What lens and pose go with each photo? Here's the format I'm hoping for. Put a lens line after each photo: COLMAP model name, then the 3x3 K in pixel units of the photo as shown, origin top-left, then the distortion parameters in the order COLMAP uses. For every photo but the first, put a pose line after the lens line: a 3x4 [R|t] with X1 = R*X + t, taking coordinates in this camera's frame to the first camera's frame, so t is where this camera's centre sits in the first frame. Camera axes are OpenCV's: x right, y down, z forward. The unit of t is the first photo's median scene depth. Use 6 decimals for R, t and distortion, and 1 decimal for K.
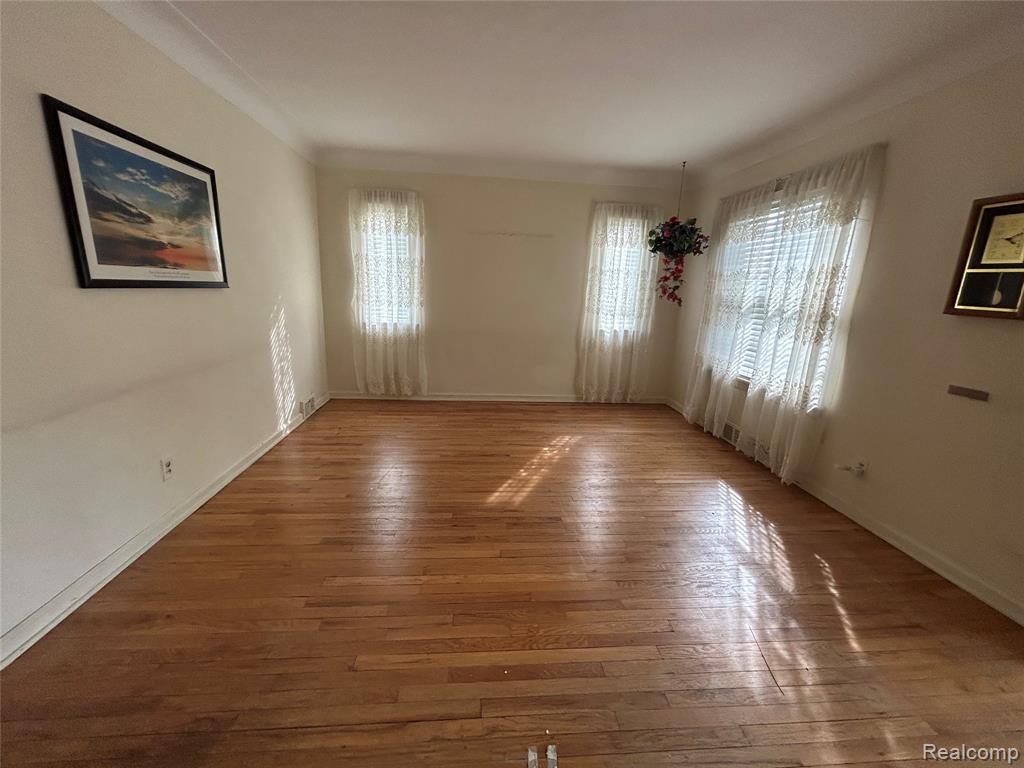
lens RADIAL K [[413.4, 0, 509.9], [0, 413.4, 381.5], [0, 0, 1]] dist [-0.001893, -0.000420]
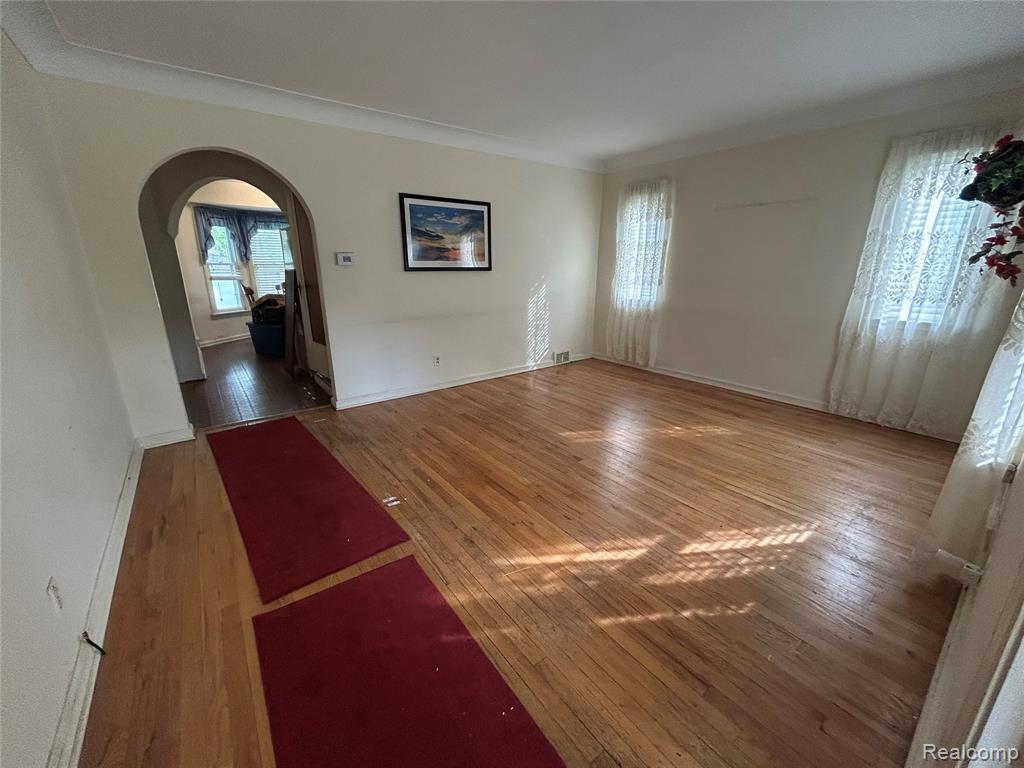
lens RADIAL K [[413.4, 0, 511.0], [0, 413.4, 385.0], [0, 0, 1]] dist [-0.001893, -0.000420]
pose [[0.531321, 0.202697, -0.822565, 0.561226], [-0.169643, 0.976745, 0.131112, -0.000815], [0.830012, 0.069880, 0.553351, 0.094791]]
